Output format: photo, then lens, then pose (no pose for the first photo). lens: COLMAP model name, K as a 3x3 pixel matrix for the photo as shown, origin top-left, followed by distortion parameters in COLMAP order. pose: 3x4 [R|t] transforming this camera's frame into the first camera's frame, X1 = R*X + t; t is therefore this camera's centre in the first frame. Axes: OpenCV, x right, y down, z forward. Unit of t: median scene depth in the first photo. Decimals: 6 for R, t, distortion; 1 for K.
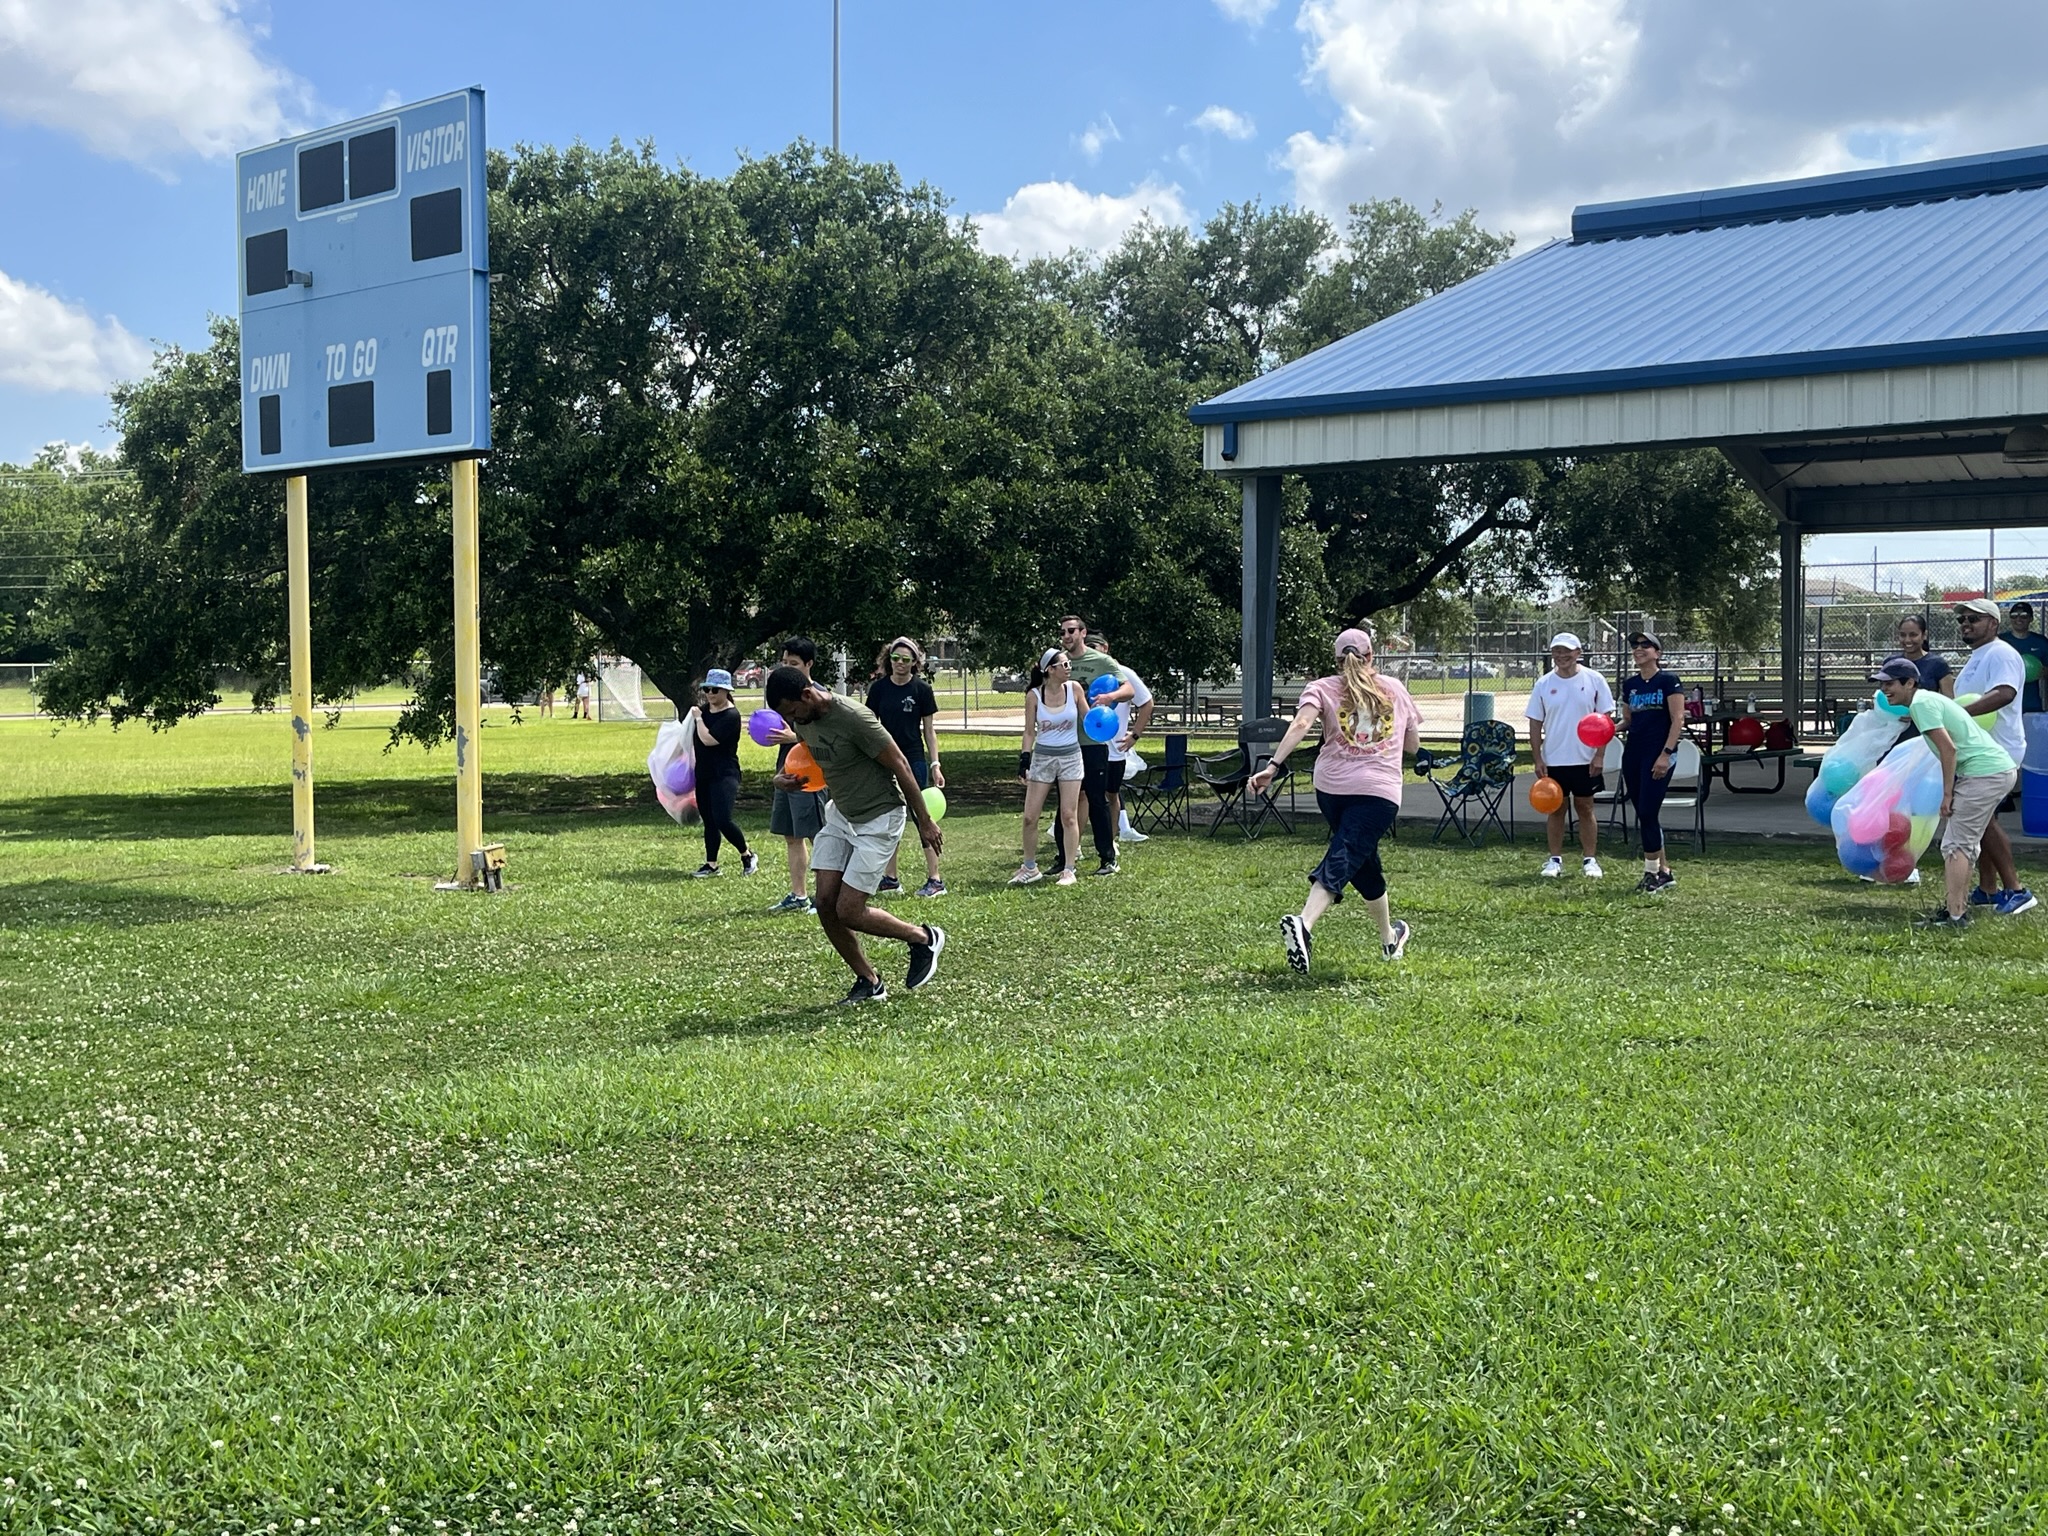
lens RADIAL K [[2316.6, 0, 976.4], [0, 2316.6, 766.5], [0, 0, 1]] dist [0.009270, -0.011380]
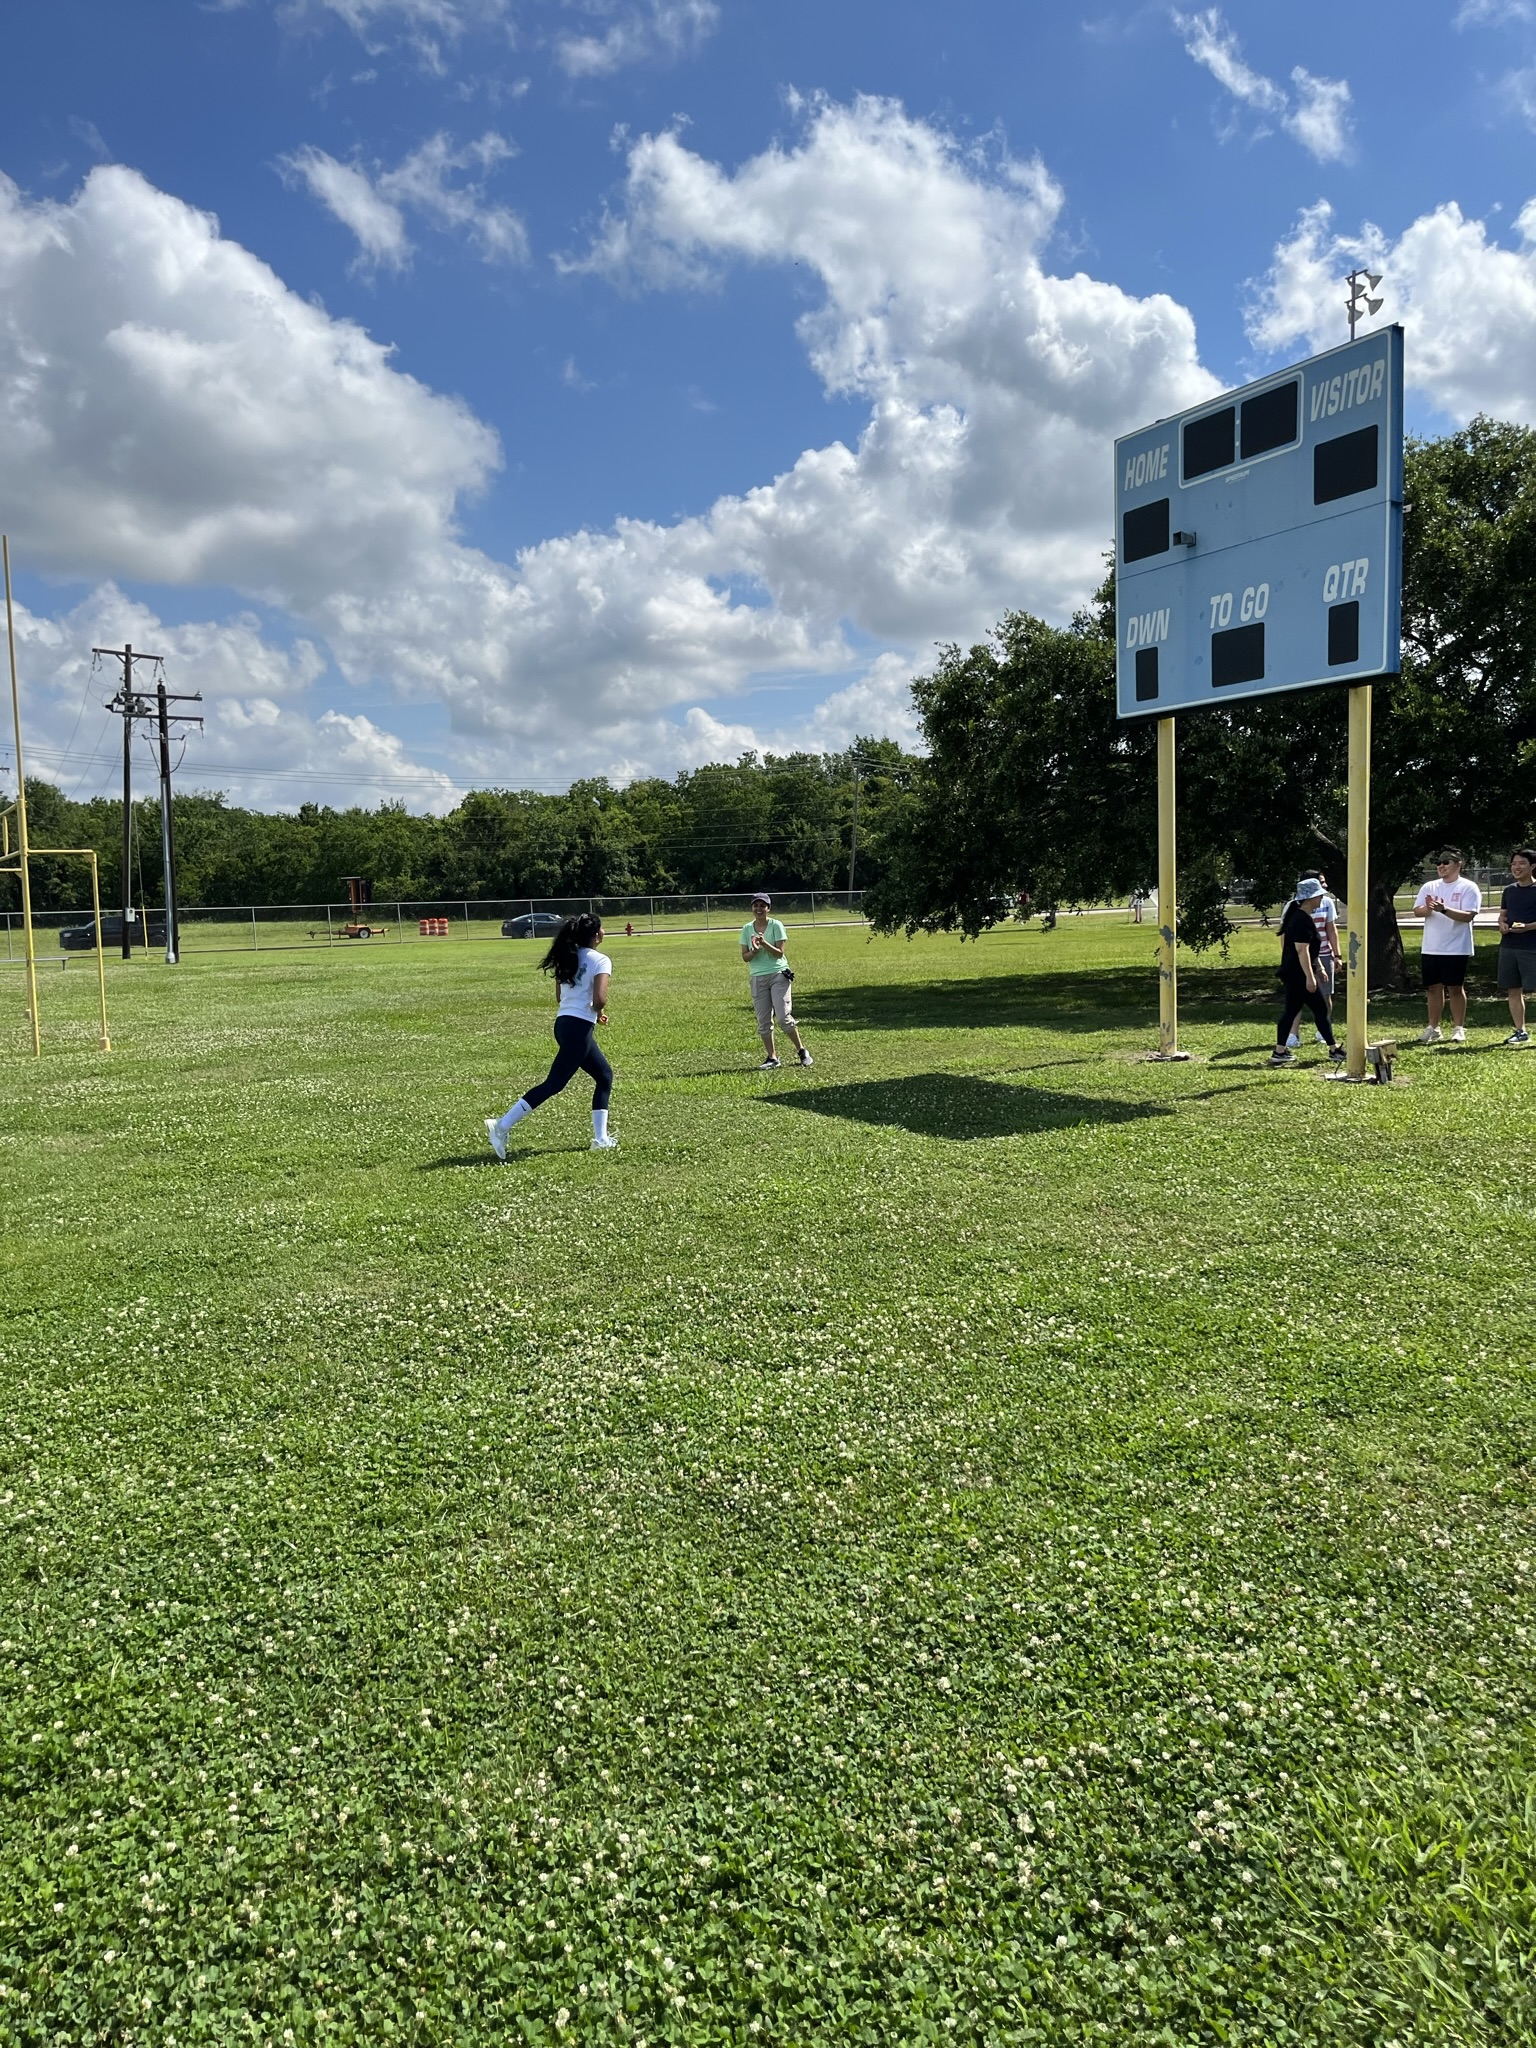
lens RADIAL K [[1541.1, 0, 768.0], [0, 1541.1, 1024.0], [0, 0, 1]] dist [0.051720, -0.071731]
pose [[0.939755, 0.001823, -0.341844, -0.216262], [0.013711, 0.998980, 0.043019, -0.008699], [0.341574, -0.045114, 0.938771, 0.200281]]
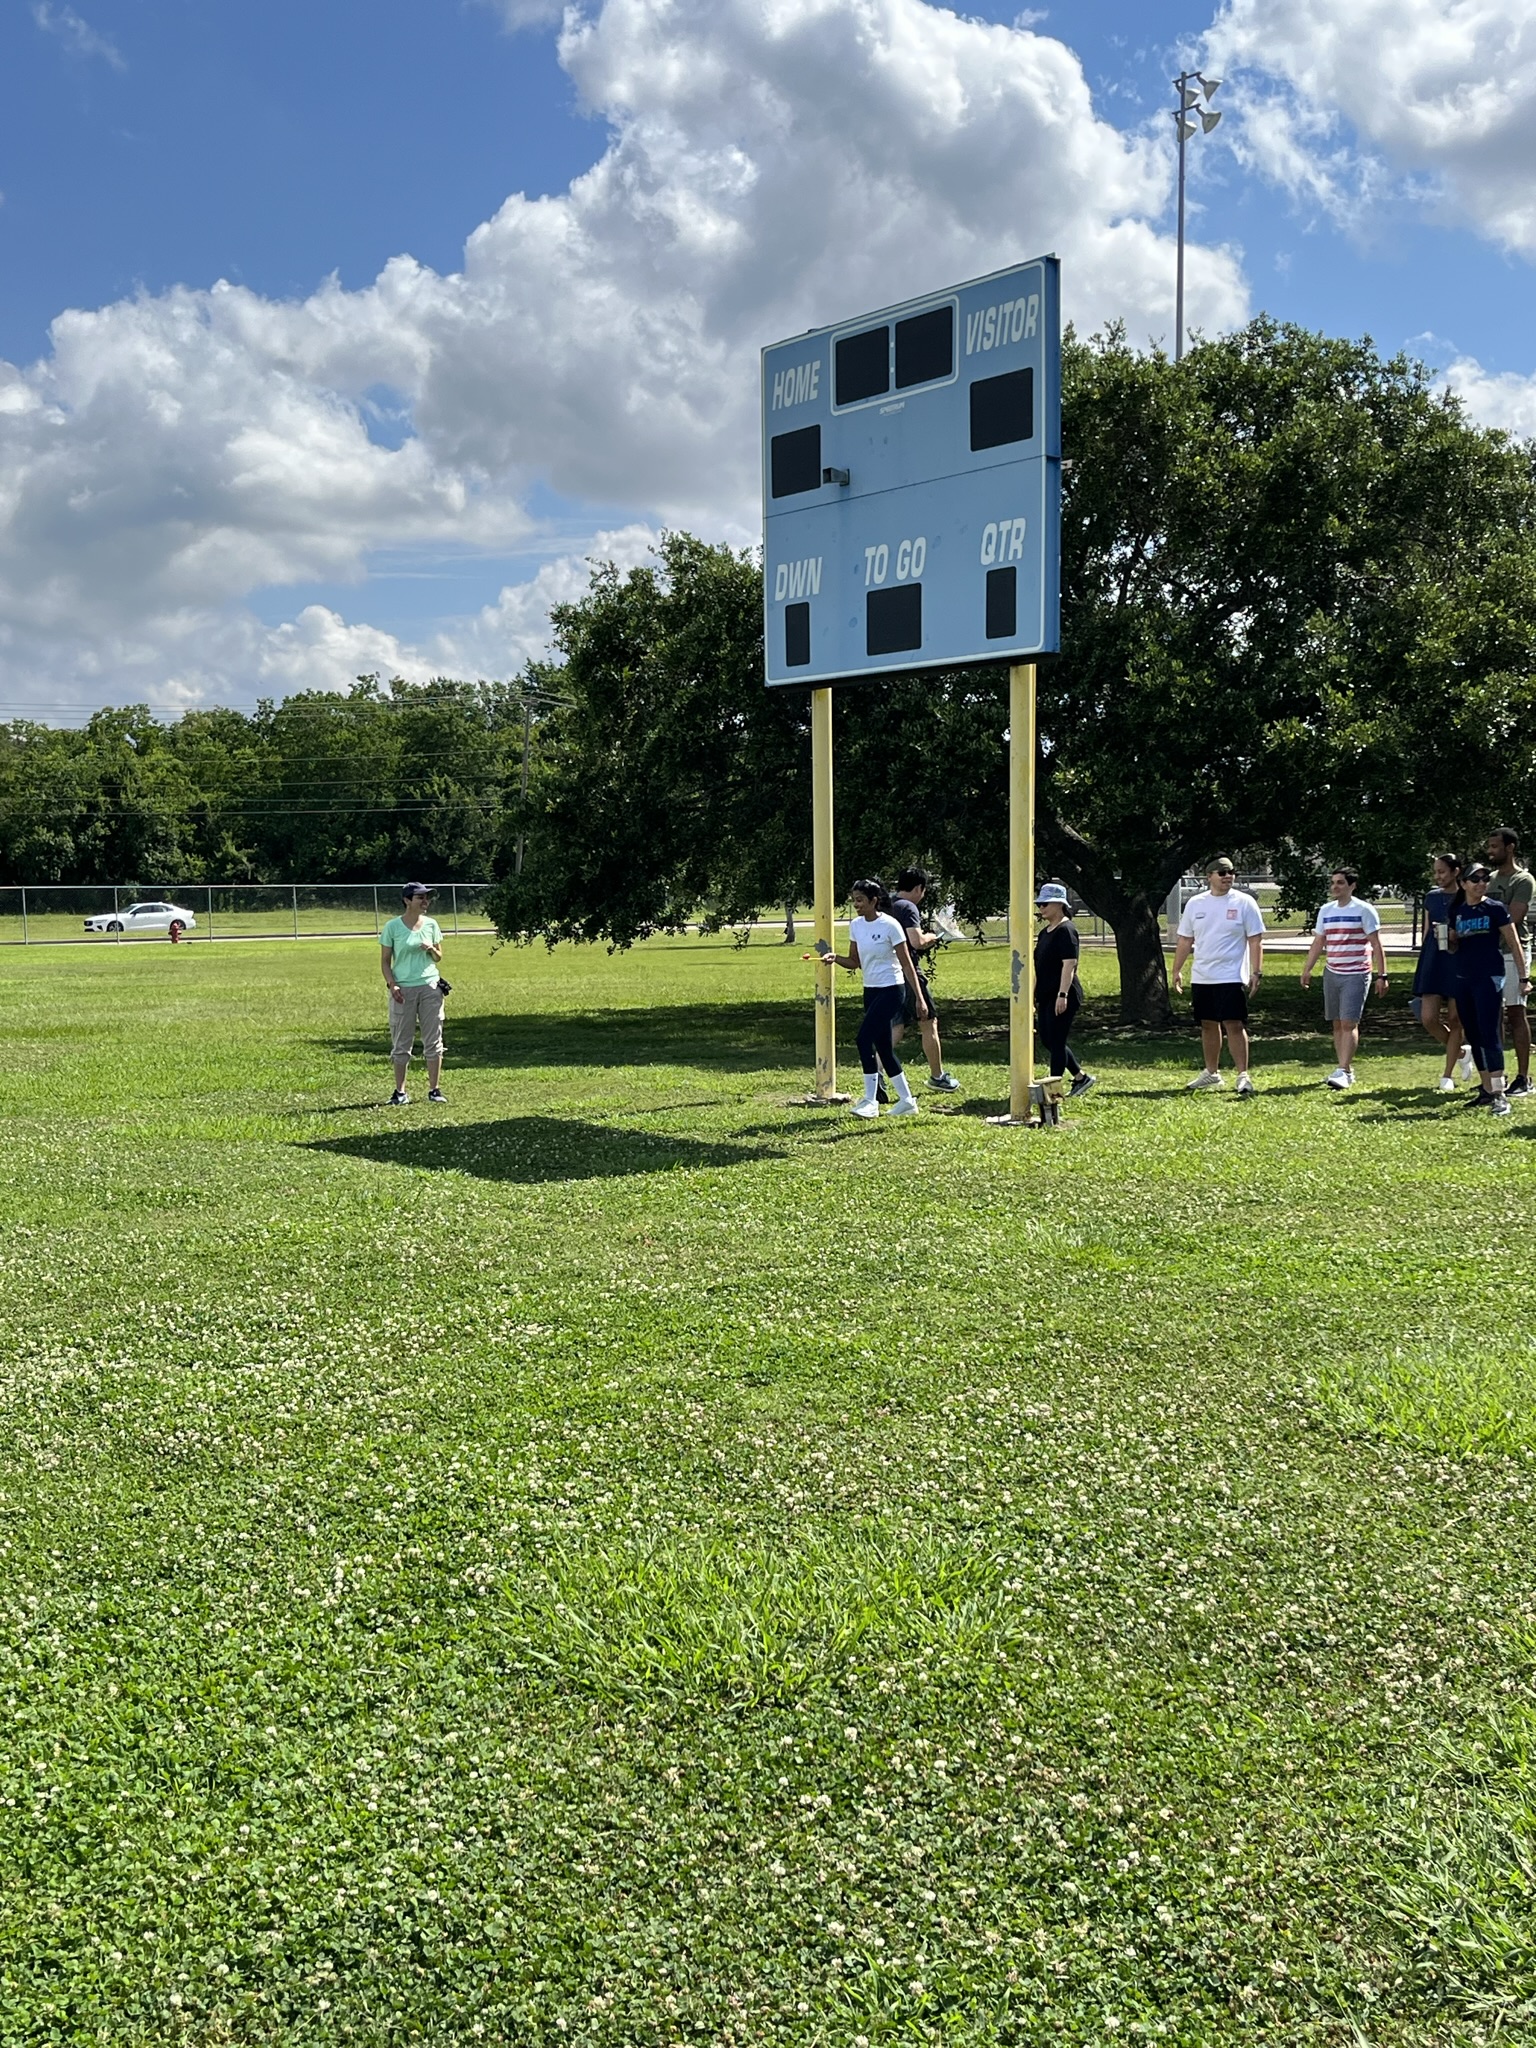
lens RADIAL K [[2306.3, 0, 779.1], [0, 2306.3, 1009.5], [0, 0, 1]] dist [0.157987, -0.592462]
pose [[0.982320, 0.002882, -0.187188, -0.132357], [-0.000643, 0.999928, 0.012021, -0.004331], [0.187209, -0.011688, 0.982251, 0.060449]]
